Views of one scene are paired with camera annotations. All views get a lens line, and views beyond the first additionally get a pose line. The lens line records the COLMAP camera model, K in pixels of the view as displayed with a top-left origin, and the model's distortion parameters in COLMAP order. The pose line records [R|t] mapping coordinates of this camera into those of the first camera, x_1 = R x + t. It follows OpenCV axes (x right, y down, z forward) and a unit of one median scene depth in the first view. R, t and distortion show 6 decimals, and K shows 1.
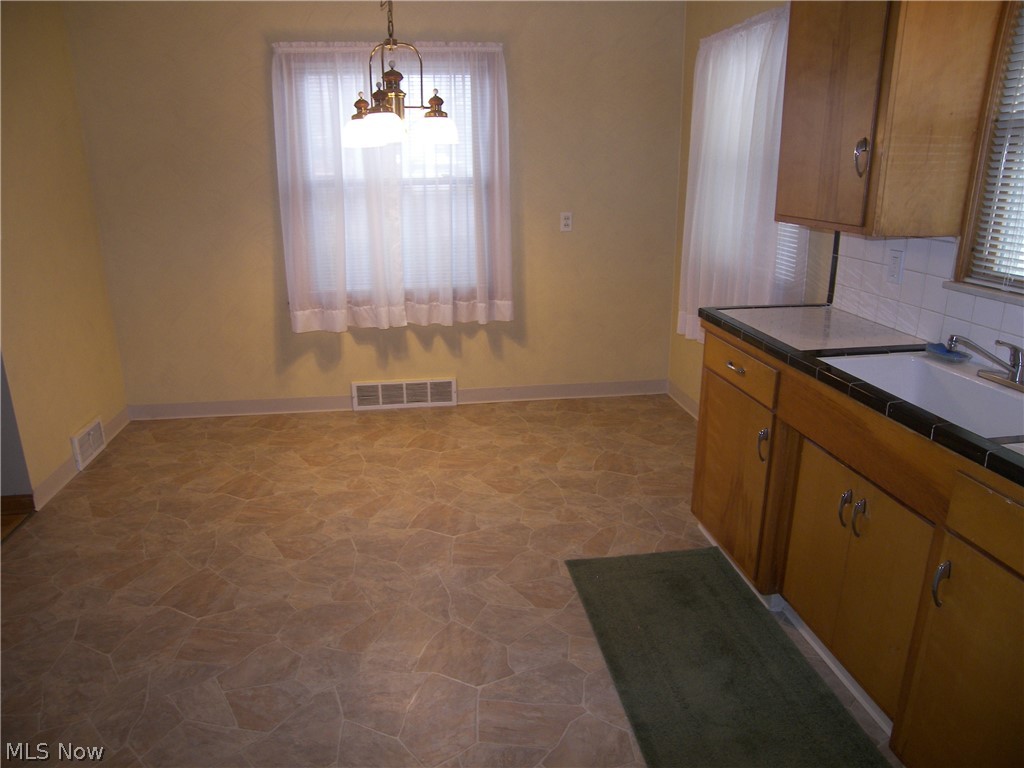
lens RADIAL K [[732.4, 0, 513.2], [0, 732.4, 383.7], [0, 0, 1]] dist [-0.103217, 0.030006]
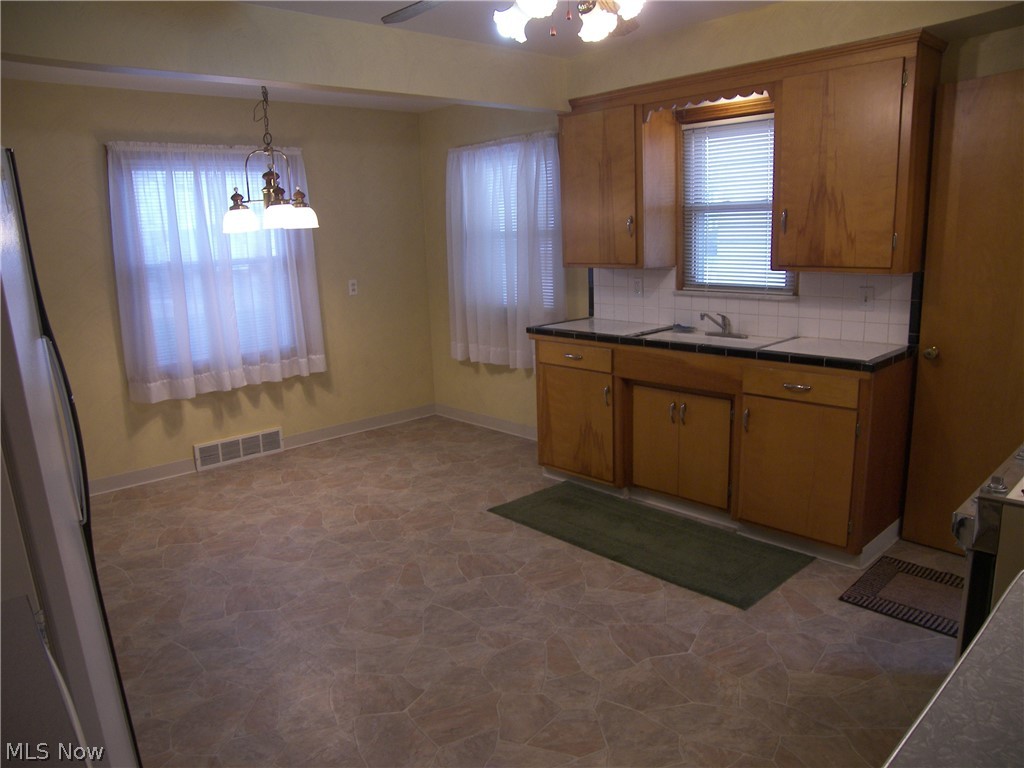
lens RADIAL K [[732.4, 0, 511.5], [0, 732.4, 386.5], [0, 0, 1]] dist [-0.103217, 0.030006]
pose [[0.824155, -0.139730, 0.548858, -0.449275], [0.193953, 0.980124, -0.041713, 0.053307], [-0.532120, 0.140830, 0.834875, -0.176479]]
